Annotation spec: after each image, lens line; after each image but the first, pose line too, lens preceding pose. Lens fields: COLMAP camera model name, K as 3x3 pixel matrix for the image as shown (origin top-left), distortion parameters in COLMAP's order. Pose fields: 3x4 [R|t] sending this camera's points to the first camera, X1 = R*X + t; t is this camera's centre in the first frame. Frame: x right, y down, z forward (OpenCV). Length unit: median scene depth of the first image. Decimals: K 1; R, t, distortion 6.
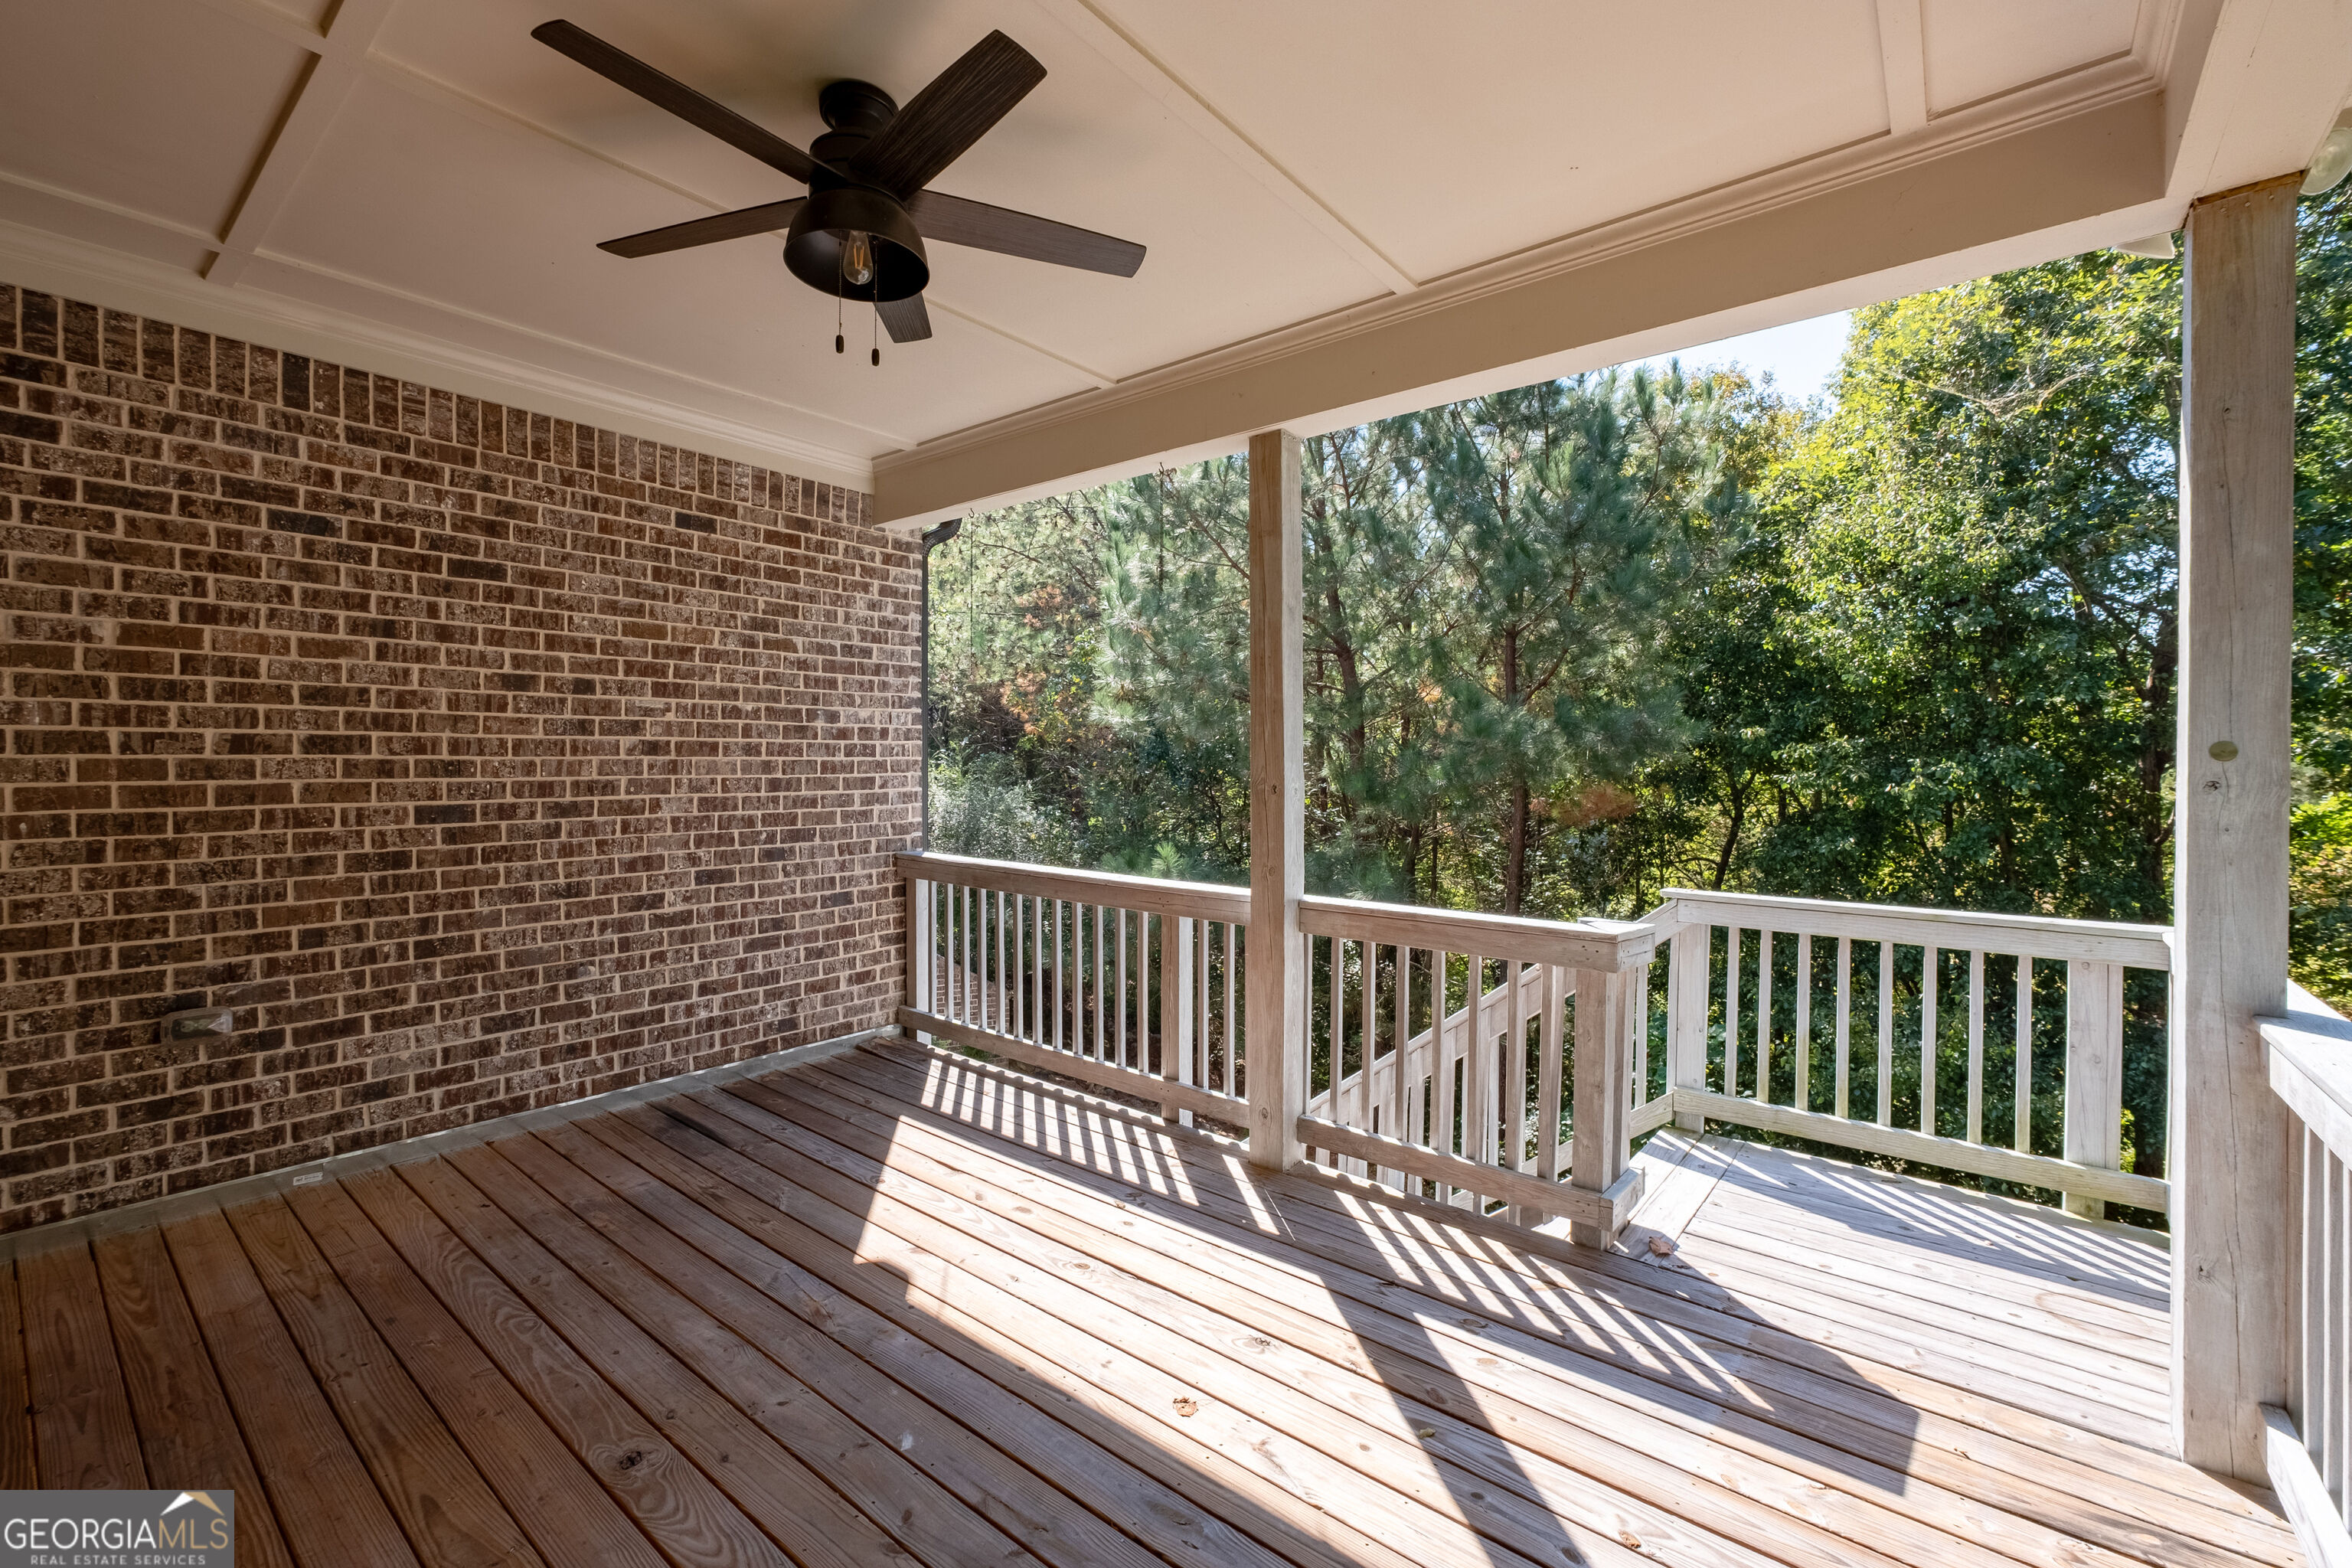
lens RADIAL K [[985.0, 0, 1105.3], [0, 985.0, 771.6], [0, 0, 1]] dist [-0.016964, 0.004820]
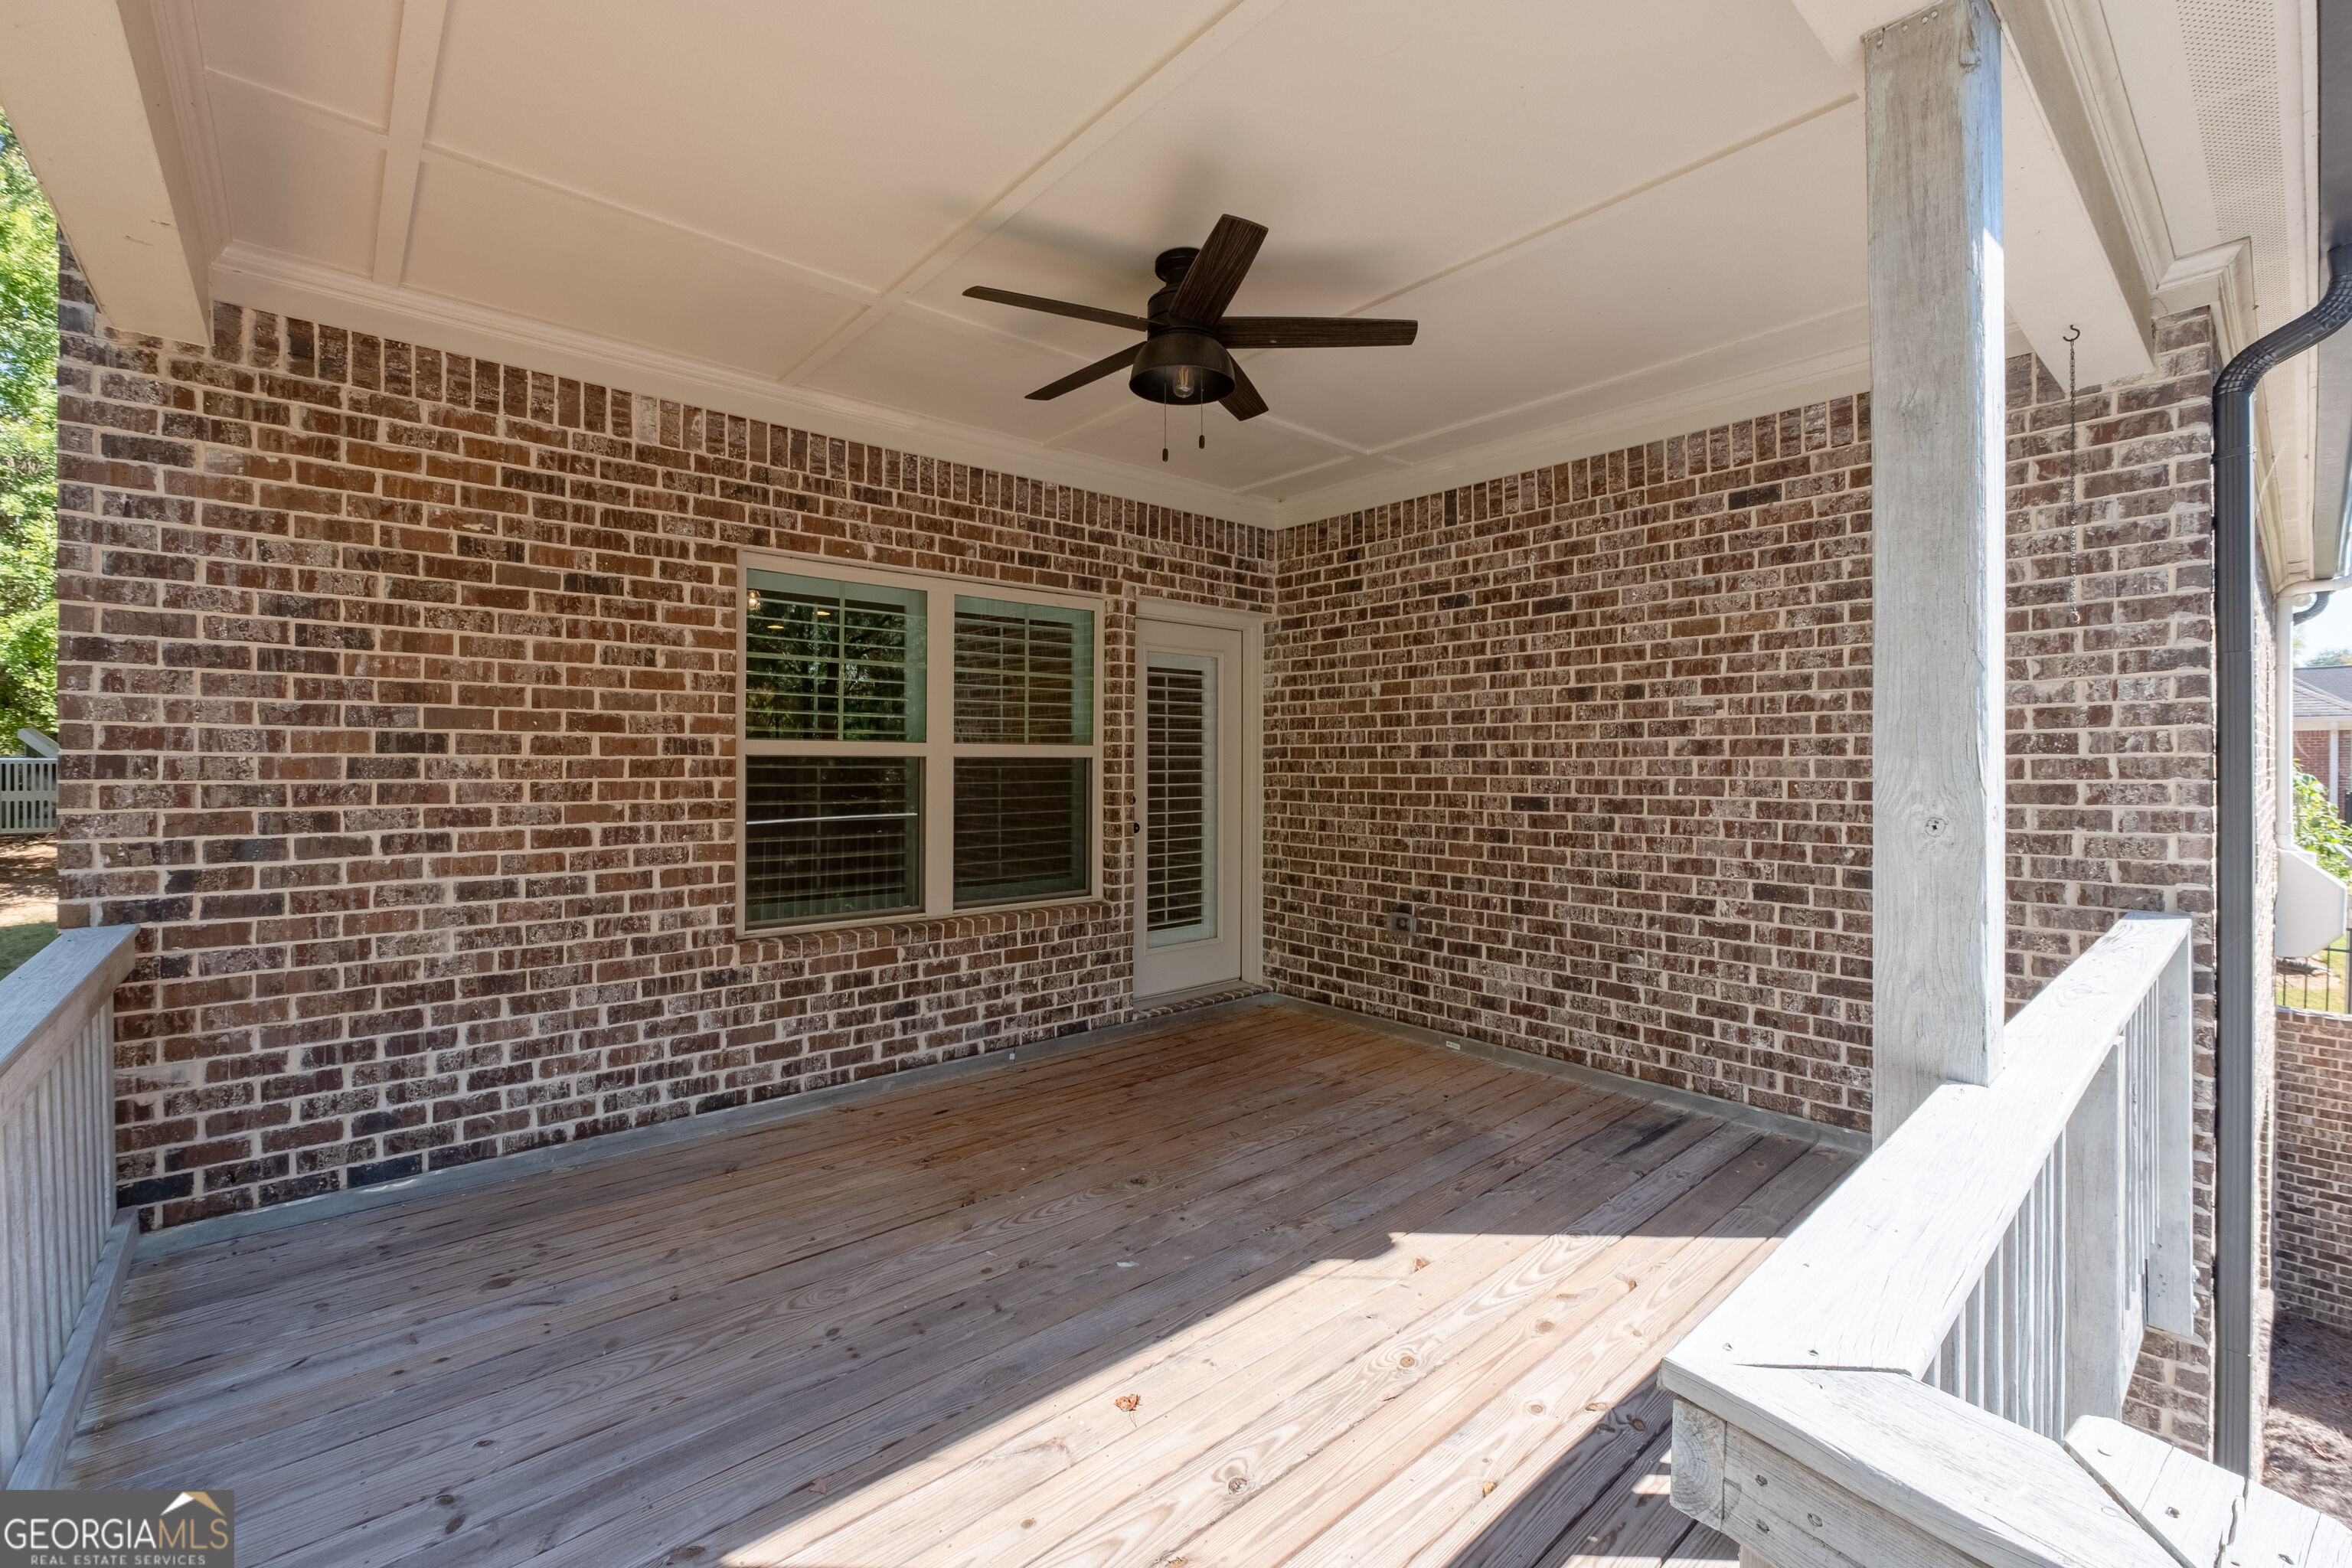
lens RADIAL K [[985.0, 0, 1181.7], [0, 985.0, 774.3], [0, 0, 1]] dist [-0.016964, 0.004820]
pose [[-0.124931, 0.006764, -0.992142, 0.588138], [-0.011242, 0.999903, 0.008232, -0.000256], [0.992102, 0.012183, -0.124843, 0.645033]]
